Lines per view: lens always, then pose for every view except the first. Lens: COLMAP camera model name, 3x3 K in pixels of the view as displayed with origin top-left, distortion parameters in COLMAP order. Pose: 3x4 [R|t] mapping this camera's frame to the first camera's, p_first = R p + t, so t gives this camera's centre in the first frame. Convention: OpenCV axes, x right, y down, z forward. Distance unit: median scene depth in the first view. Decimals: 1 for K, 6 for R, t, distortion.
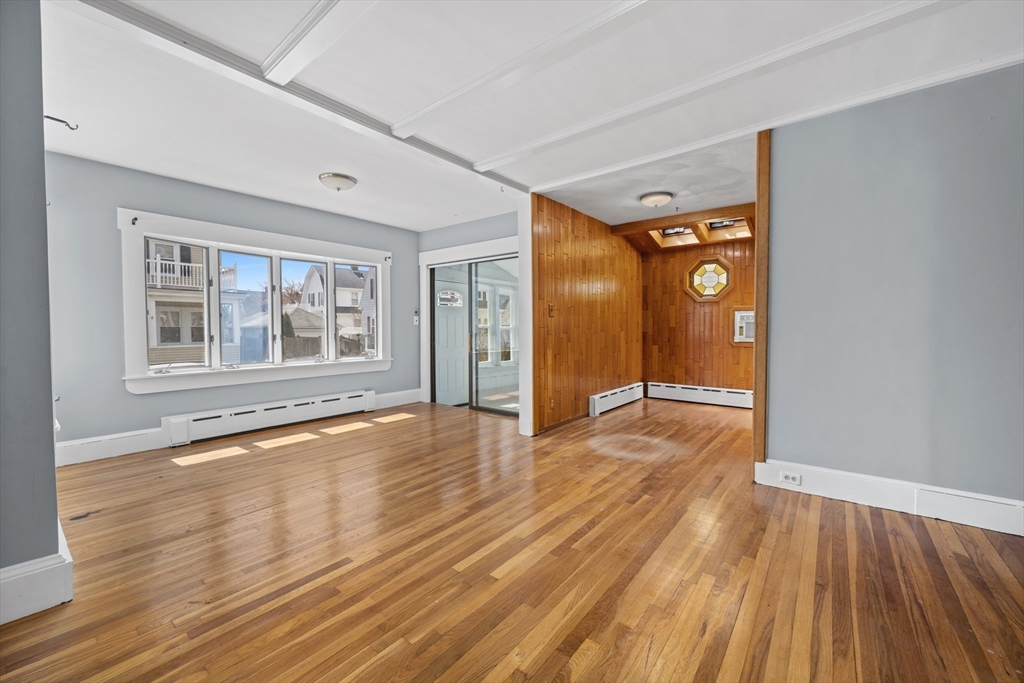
lens RADIAL K [[401.6, 0, 516.5], [0, 401.6, 340.5], [0, 0, 1]] dist [-0.000935, -0.000088]
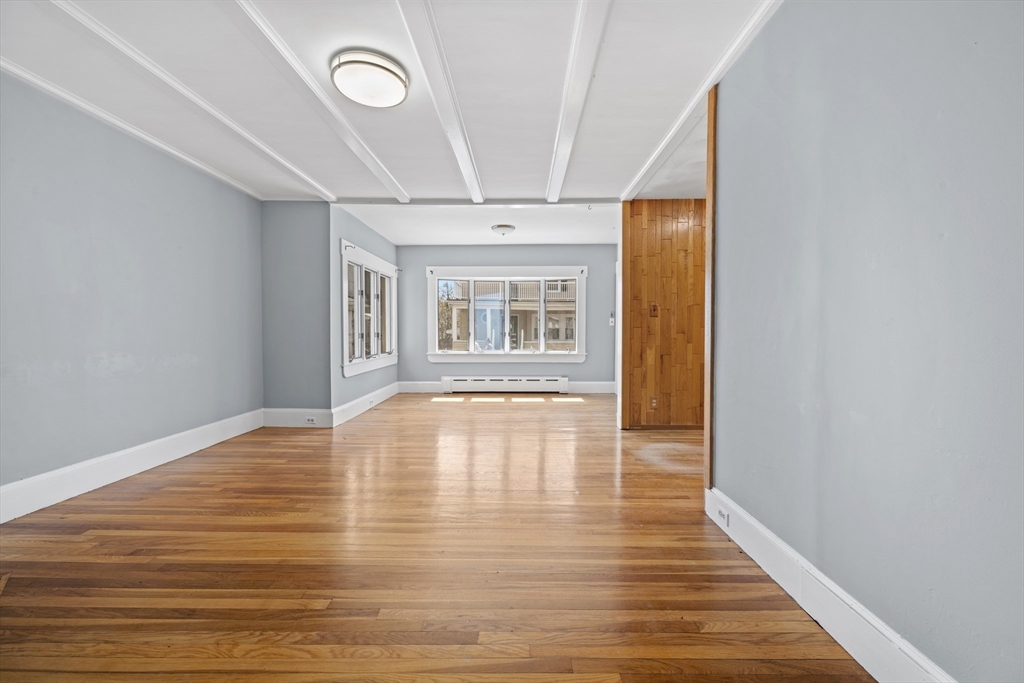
lens RADIAL K [[401.6, 0, 516.5], [0, 401.6, 340.5], [0, 0, 1]] dist [-0.000935, -0.000088]
pose [[0.611581, 0.022798, -0.790853, 0.785383], [-0.026074, 0.999623, 0.008652, 0.001194], [0.790752, 0.015329, 0.611945, 0.137958]]
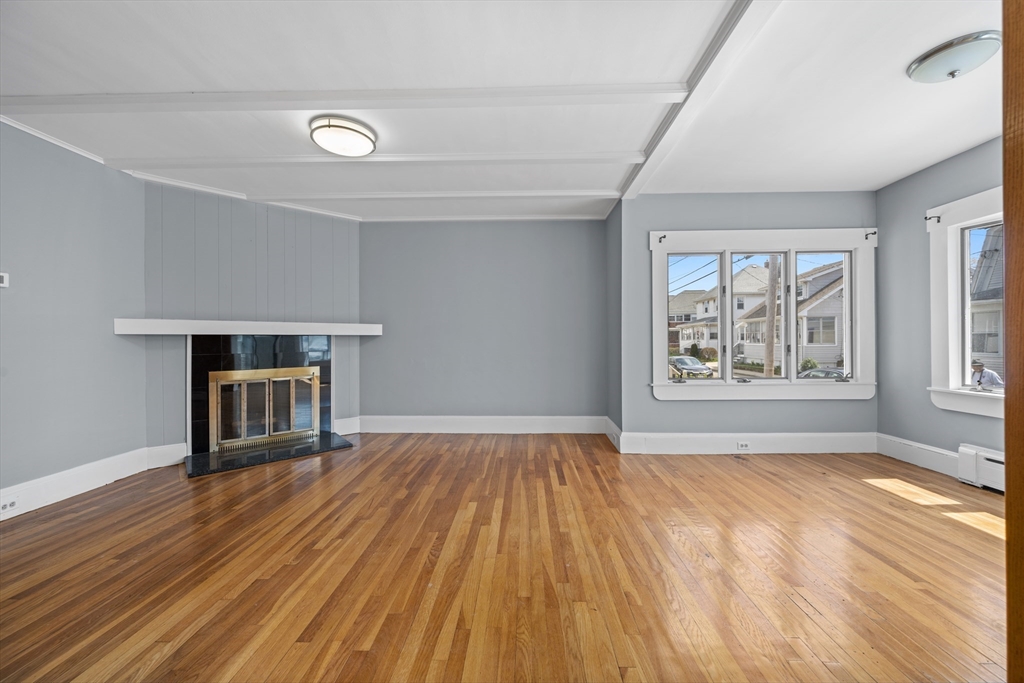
lens RADIAL K [[402.4, 0, 513.2], [0, 402.4, 336.9], [0, 0, 1]] dist [-0.000283, -0.000032]
pose [[-0.805671, 0.002044, -0.592359, 0.349635], [-0.011428, 0.999754, 0.018993, -0.032738], [0.592253, 0.022072, -0.805450, 1.113851]]
